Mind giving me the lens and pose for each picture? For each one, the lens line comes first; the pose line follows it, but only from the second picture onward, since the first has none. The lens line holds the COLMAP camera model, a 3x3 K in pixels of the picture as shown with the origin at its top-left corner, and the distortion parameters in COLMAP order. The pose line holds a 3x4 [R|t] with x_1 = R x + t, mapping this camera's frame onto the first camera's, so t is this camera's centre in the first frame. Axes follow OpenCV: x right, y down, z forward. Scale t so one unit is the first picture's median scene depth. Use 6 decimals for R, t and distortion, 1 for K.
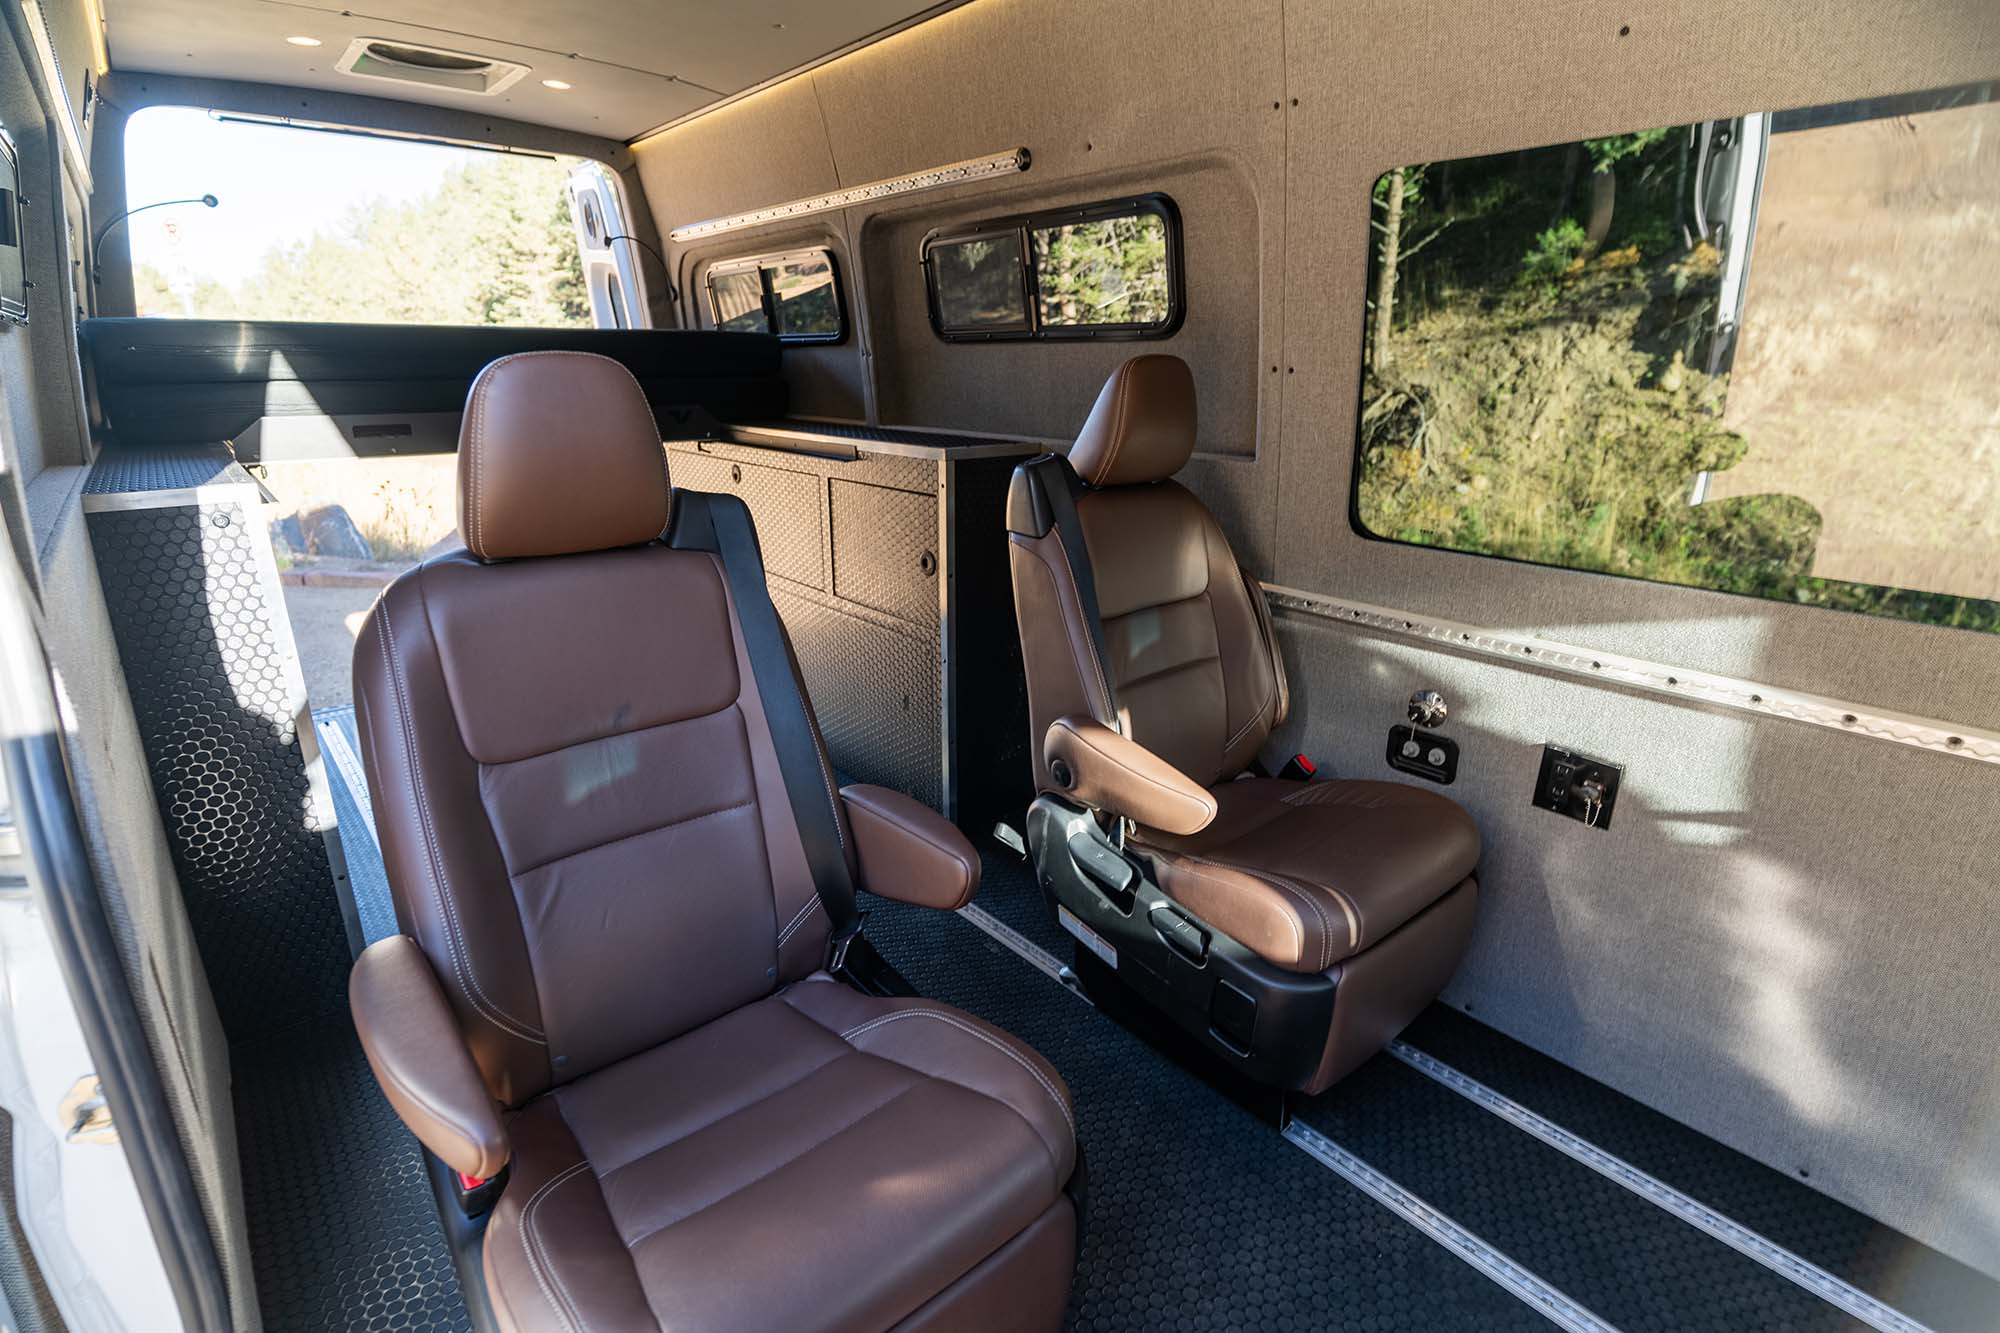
lens RADIAL K [[958.4, 0, 992.4], [0, 958.4, 661.2], [0, 0, 1]] dist [0.002471, -0.000881]
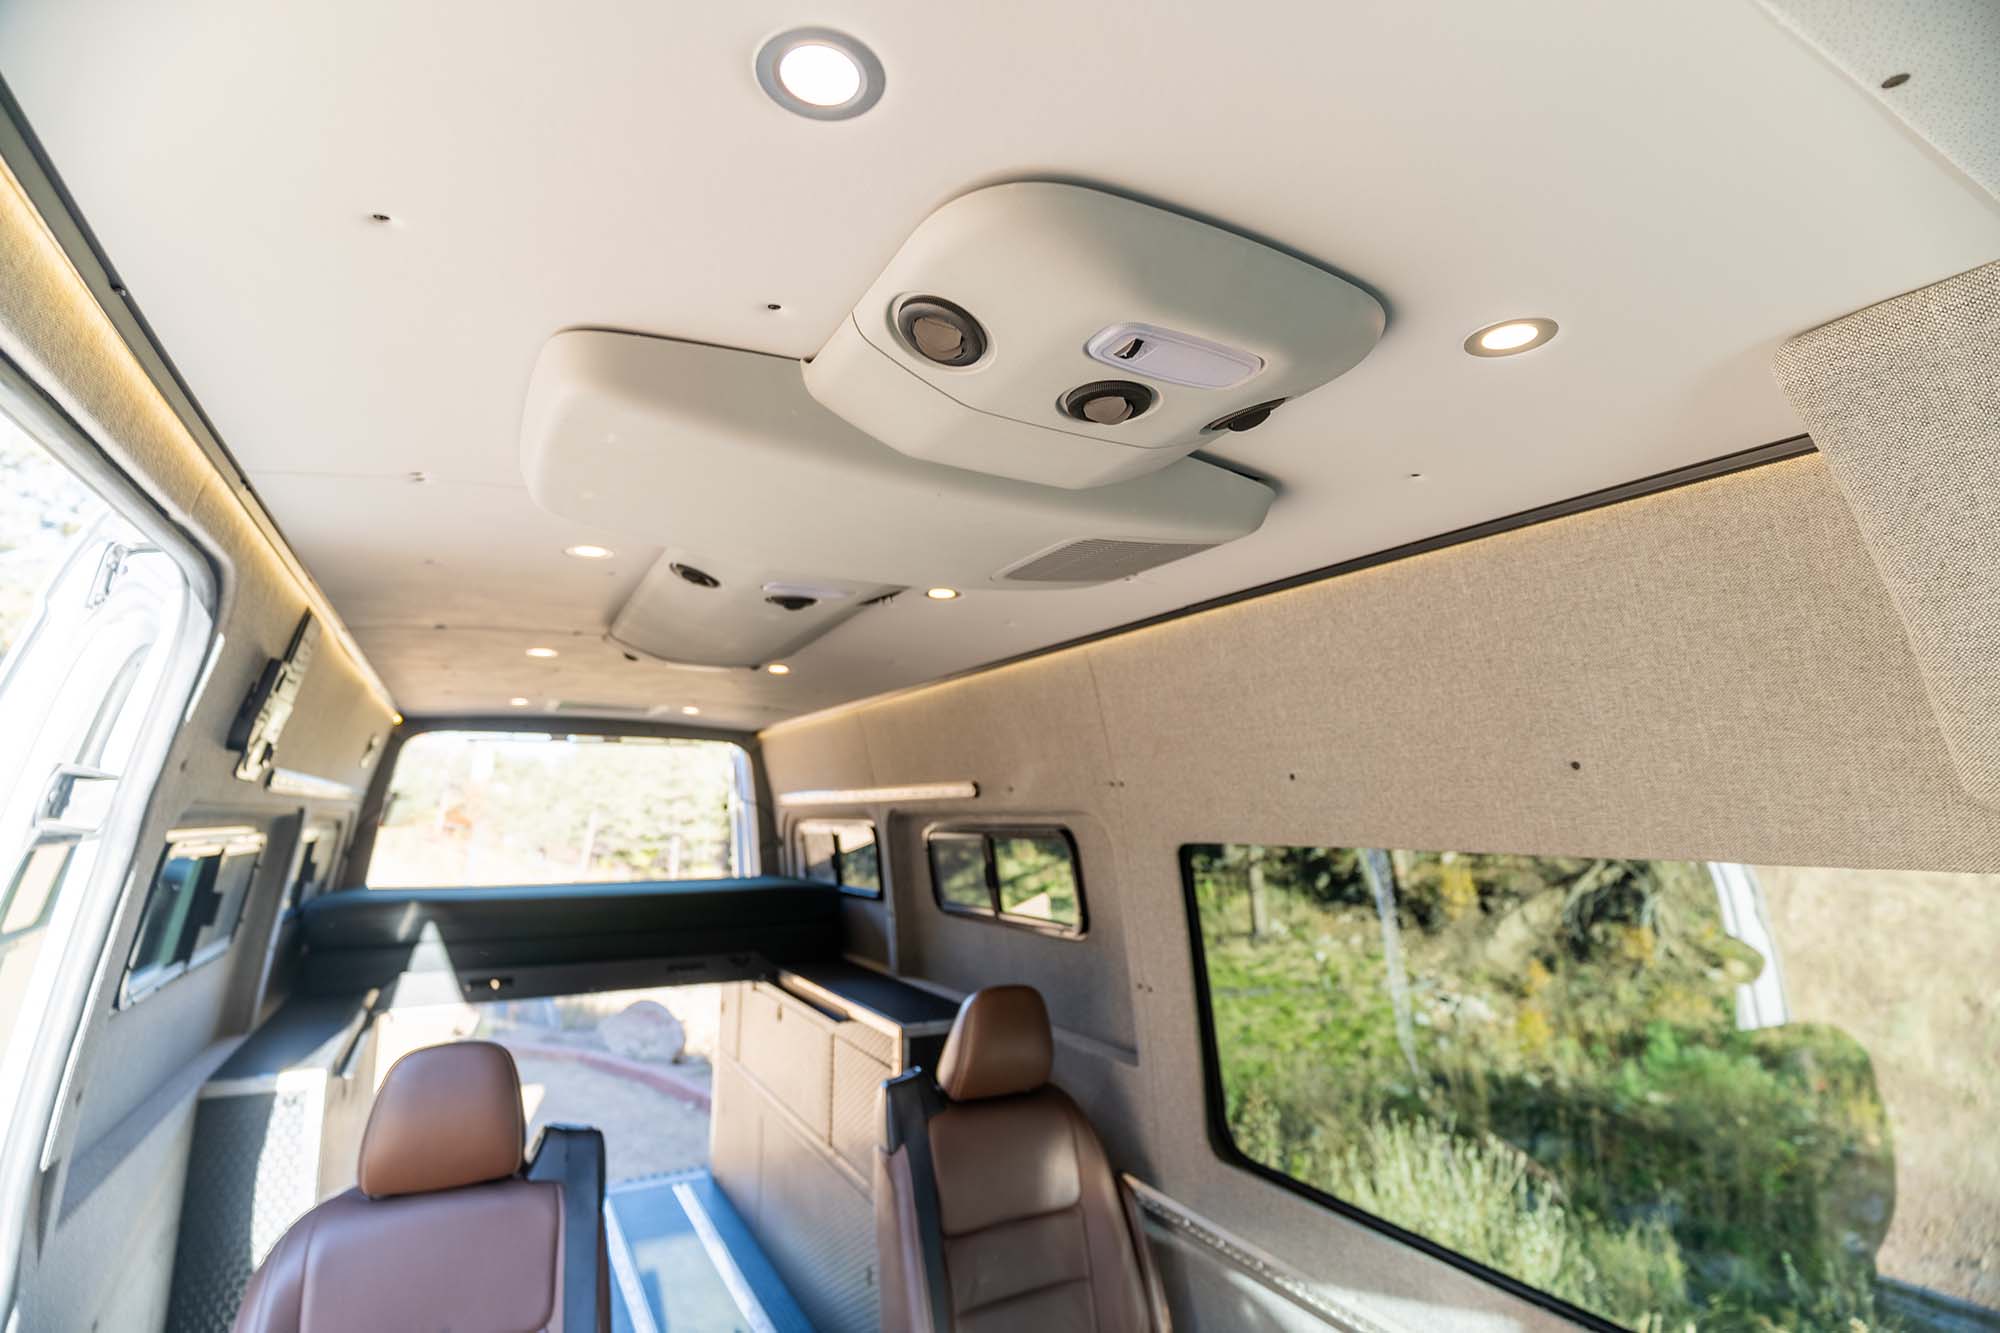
lens RADIAL K [[952.7, 0, 995.3], [0, 952.7, 662.3], [0, 0, 1]] dist [0.003195, 0.000135]
pose [[0.979781, -0.034693, -0.197042, 0.029652], [-0.057617, 0.894202, -0.443940, -0.011062], [0.191597, 0.446317, 0.874123, -0.016213]]
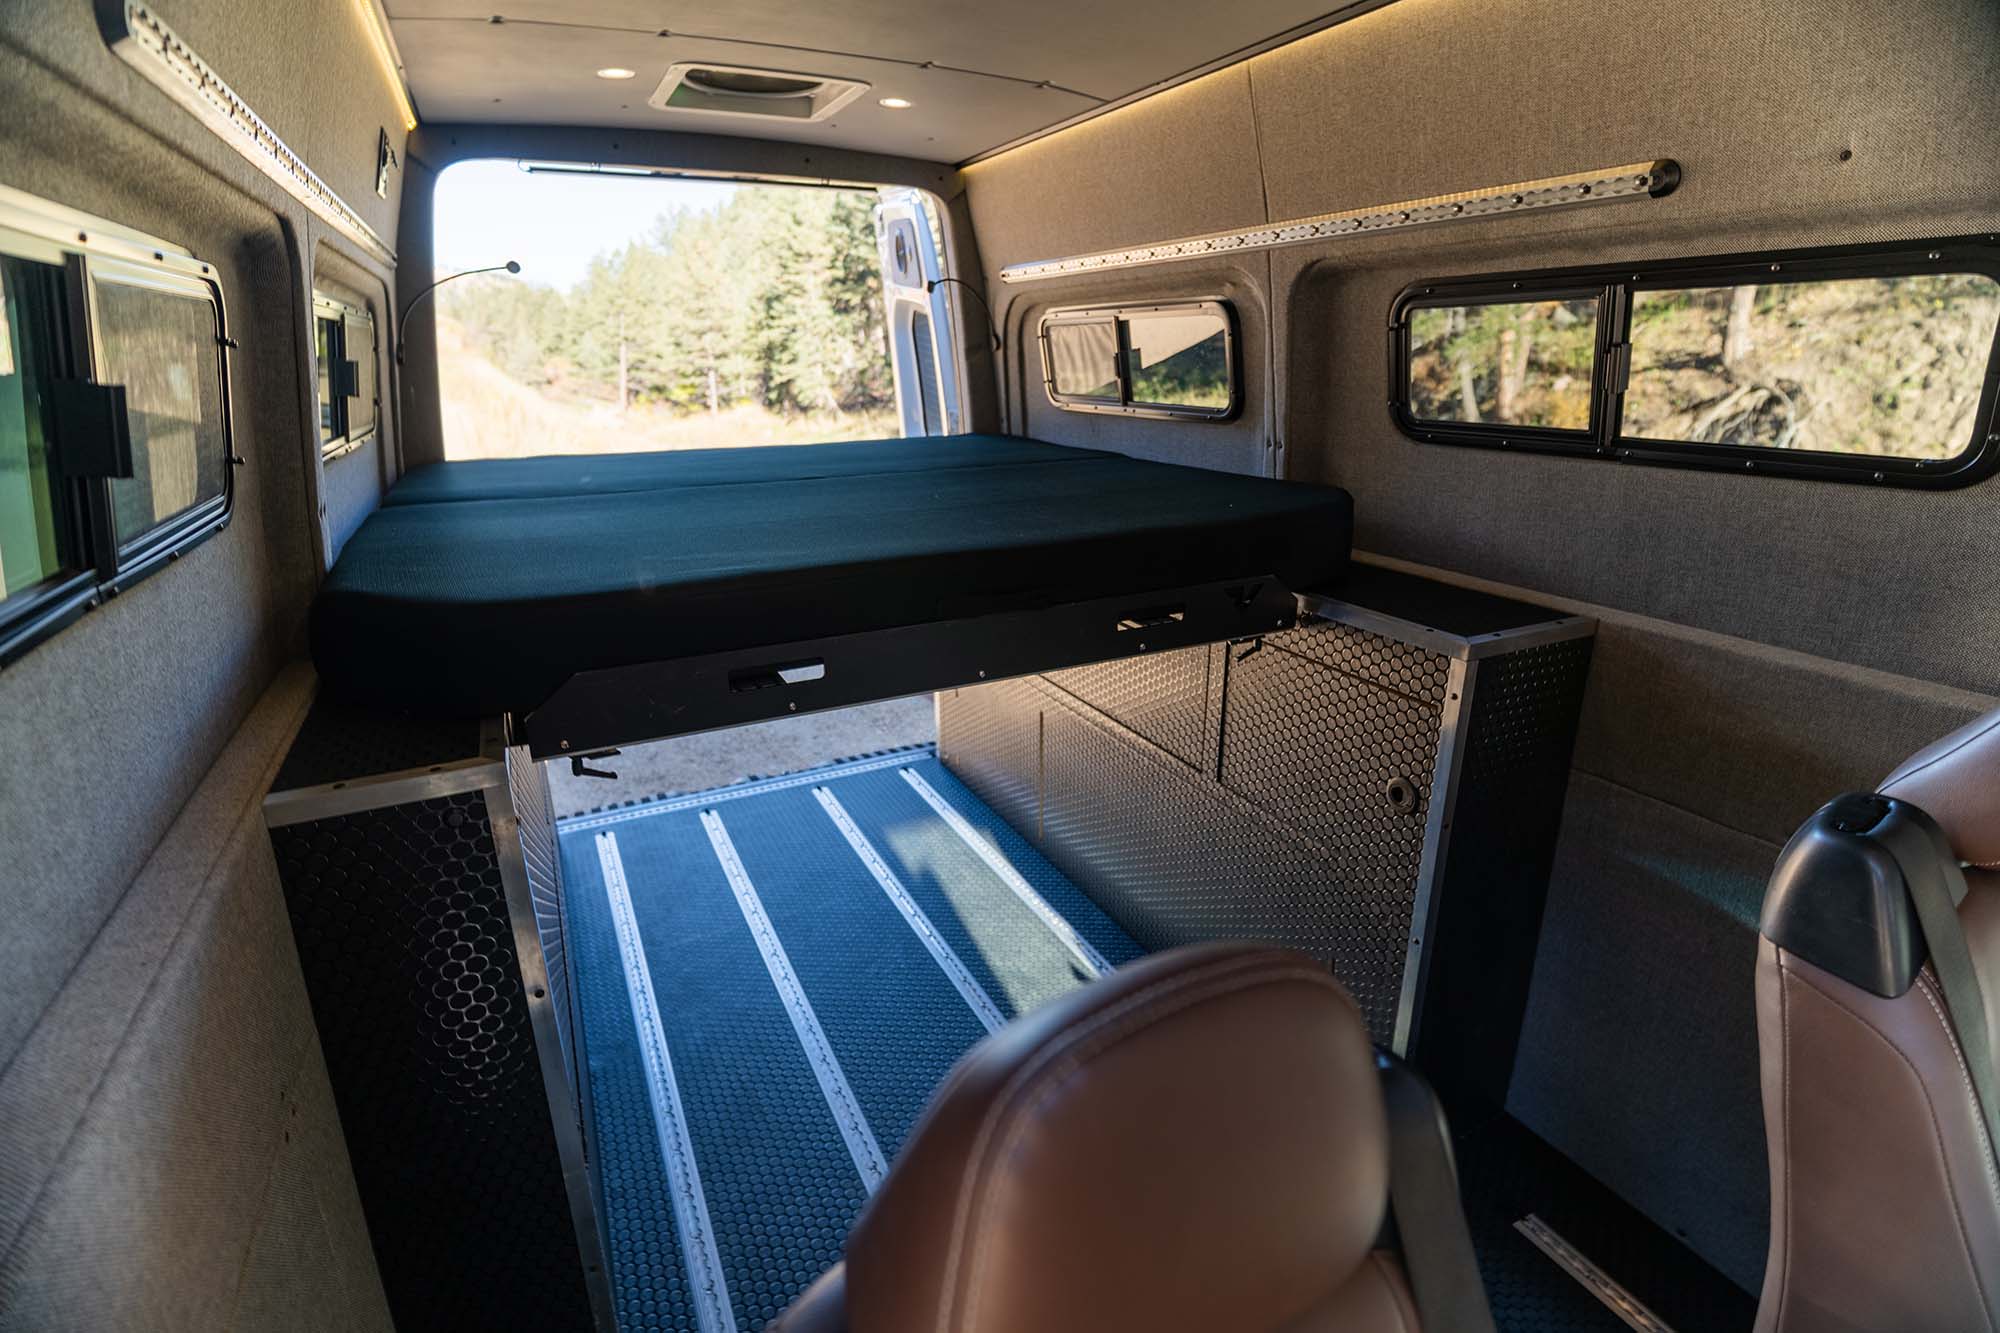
lens RADIAL K [[958.4, 0, 992.4], [0, 958.4, 661.2], [0, 0, 1]] dist [0.002471, -0.000881]
pose [[0.970670, 0.062728, -0.232089, -0.020415], [-0.060067, 0.998022, 0.018522, -0.019978], [0.232792, -0.004037, 0.972518, 0.030667]]
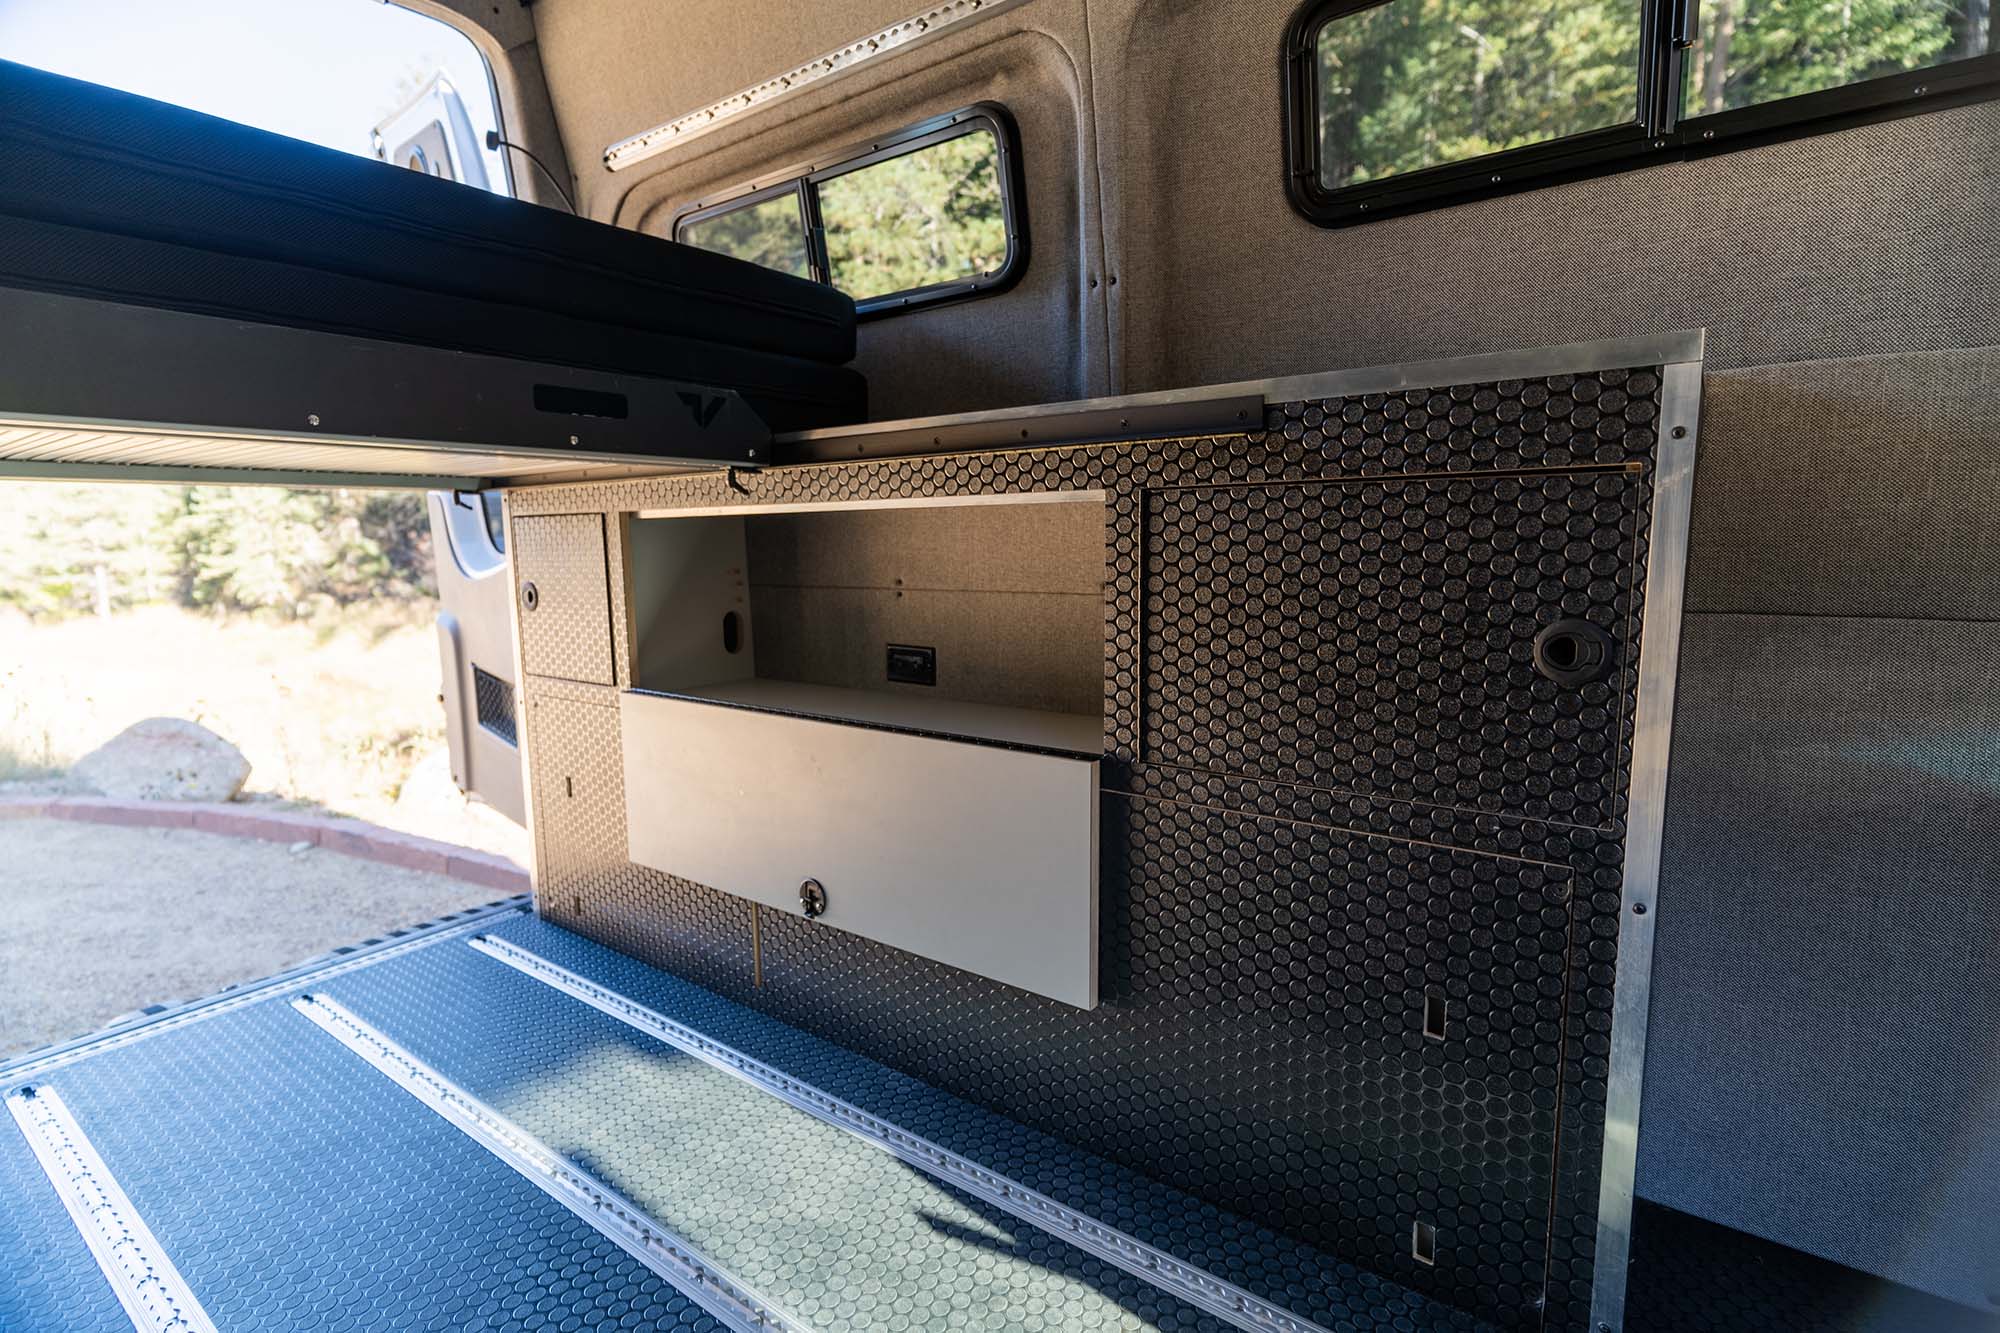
lens RADIAL K [[952.7, 0, 995.3], [0, 952.7, 662.3], [0, 0, 1]] dist [0.003195, 0.000135]
pose [[0.972306, -0.047885, 0.228753, -0.039655], [0.086752, 0.982804, -0.163003, -0.005948], [-0.217014, 0.178333, 0.959741, 0.072148]]
